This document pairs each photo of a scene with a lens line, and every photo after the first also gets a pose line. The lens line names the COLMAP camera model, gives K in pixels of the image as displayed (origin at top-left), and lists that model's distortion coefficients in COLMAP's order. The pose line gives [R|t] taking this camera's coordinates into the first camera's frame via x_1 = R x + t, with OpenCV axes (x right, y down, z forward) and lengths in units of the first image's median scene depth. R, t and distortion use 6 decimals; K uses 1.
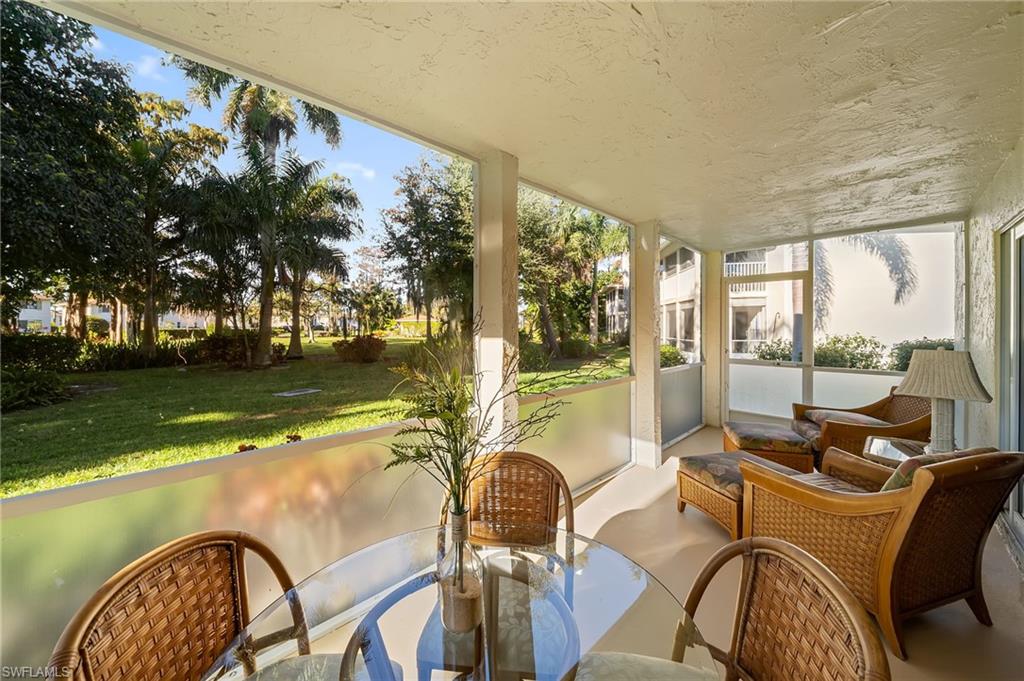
lens RADIAL K [[369.8, 0, 512.0], [0, 369.8, 340.5], [0, 0, 1]] dist [-0.000621, -0.000014]
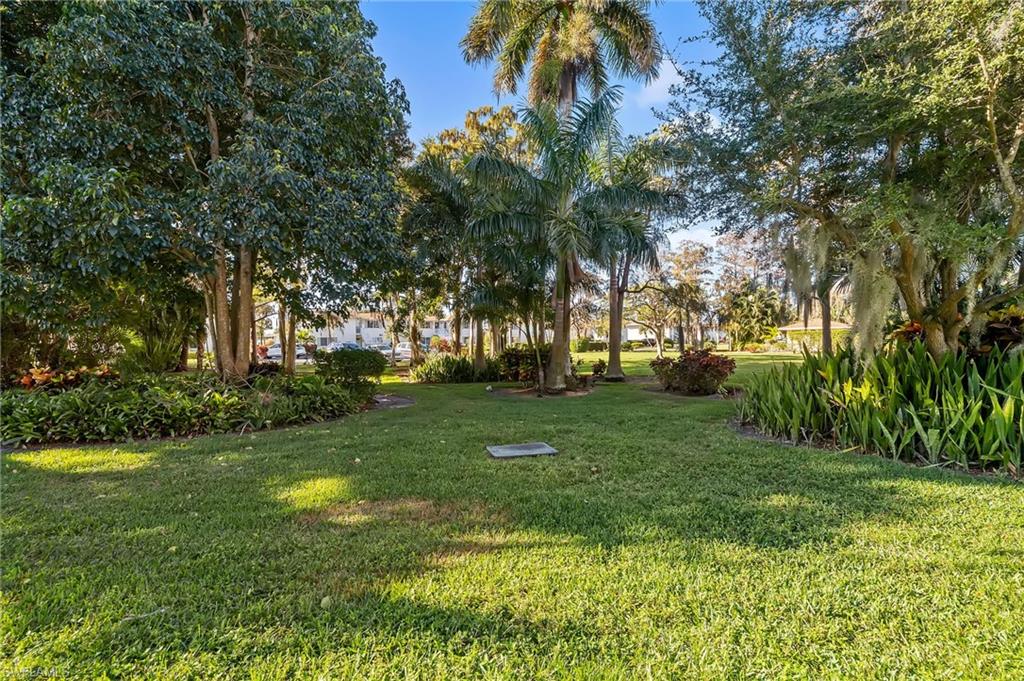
lens RADIAL K [[436.3, 0, 512.0], [0, 436.3, 340.5], [0, 0, 1]] dist [-0.000144, 0.000016]
pose [[0.644384, -0.012294, -0.764604, -0.026937], [-0.014512, 0.999494, -0.028301, -0.004951], [0.764565, 0.029333, 0.643879, 0.248829]]
